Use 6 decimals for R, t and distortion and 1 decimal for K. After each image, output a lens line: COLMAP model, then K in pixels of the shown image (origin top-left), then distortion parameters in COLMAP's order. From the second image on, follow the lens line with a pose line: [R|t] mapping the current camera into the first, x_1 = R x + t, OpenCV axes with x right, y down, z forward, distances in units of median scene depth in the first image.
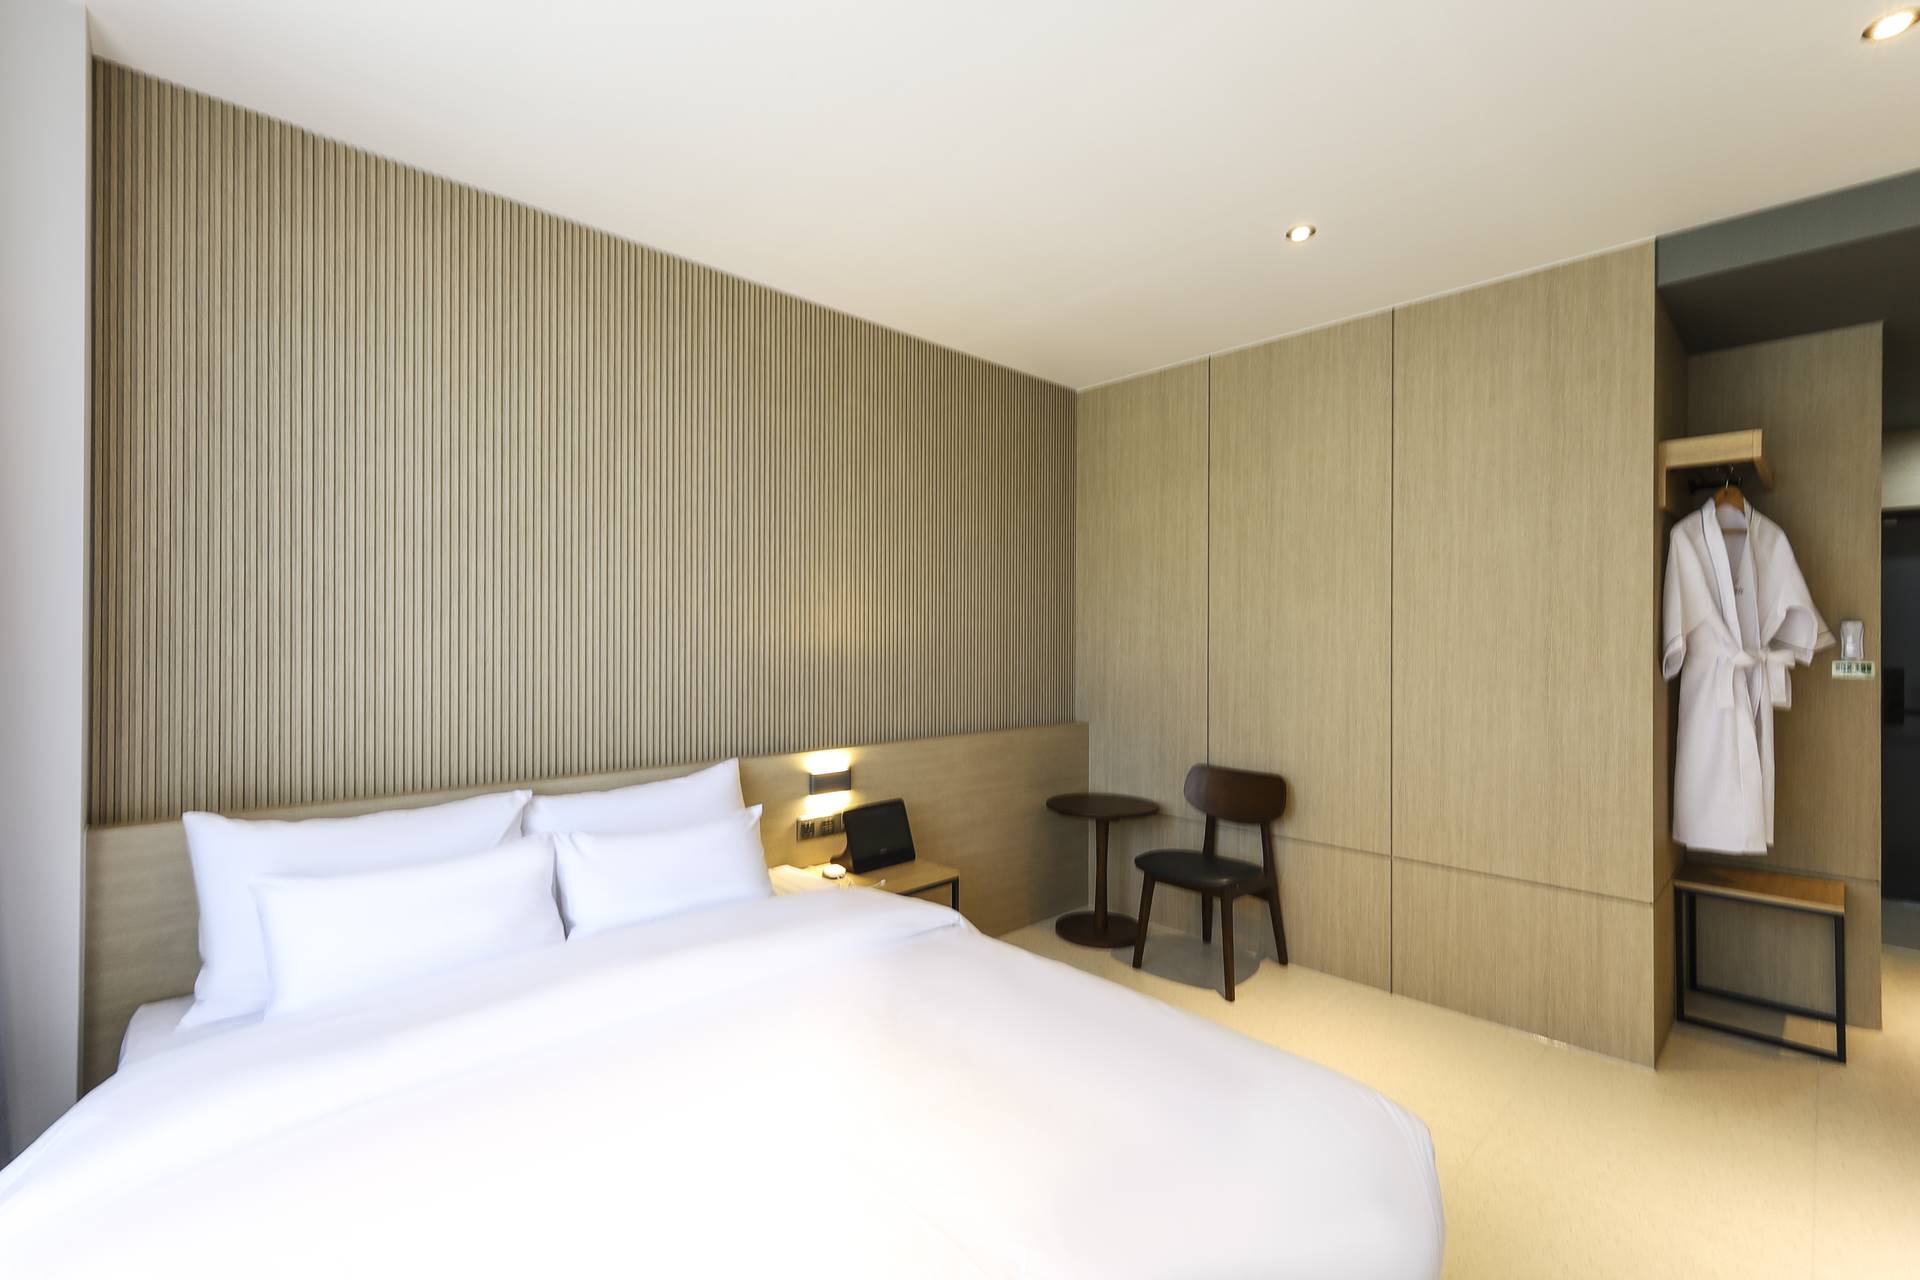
lens RADIAL K [[830.8, 0, 956.8], [0, 830.8, 635.9], [0, 0, 1]] dist [0.001355, -0.000575]
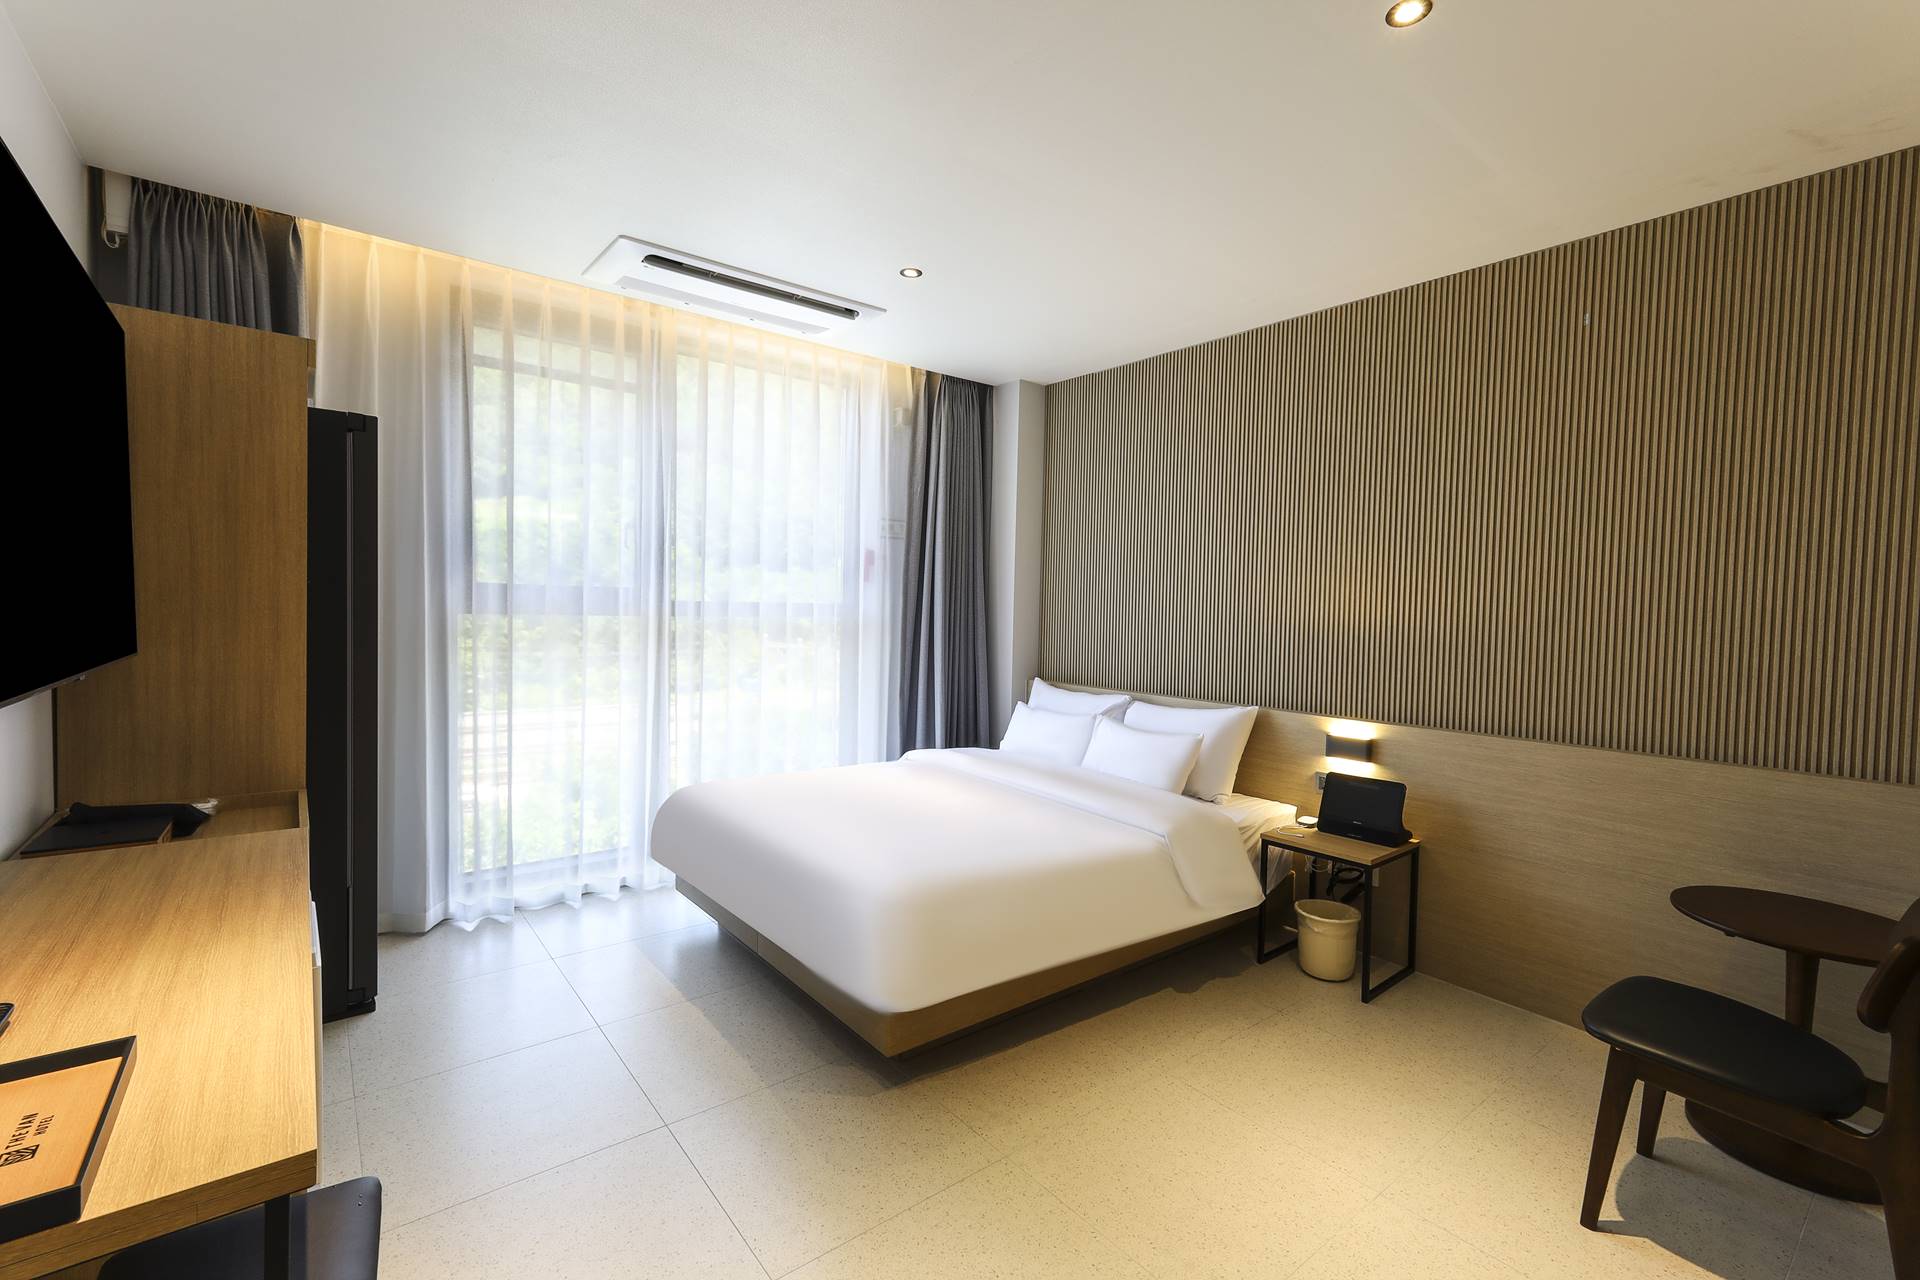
lens RADIAL K [[830.8, 0, 957.6], [0, 830.8, 640.8], [0, 0, 1]] dist [0.001355, -0.000575]
pose [[-0.079852, 0.035835, -0.996162, 0.957791], [-0.017911, 0.999141, 0.037378, 0.014448], [0.996646, 0.020827, -0.079142, 0.632345]]
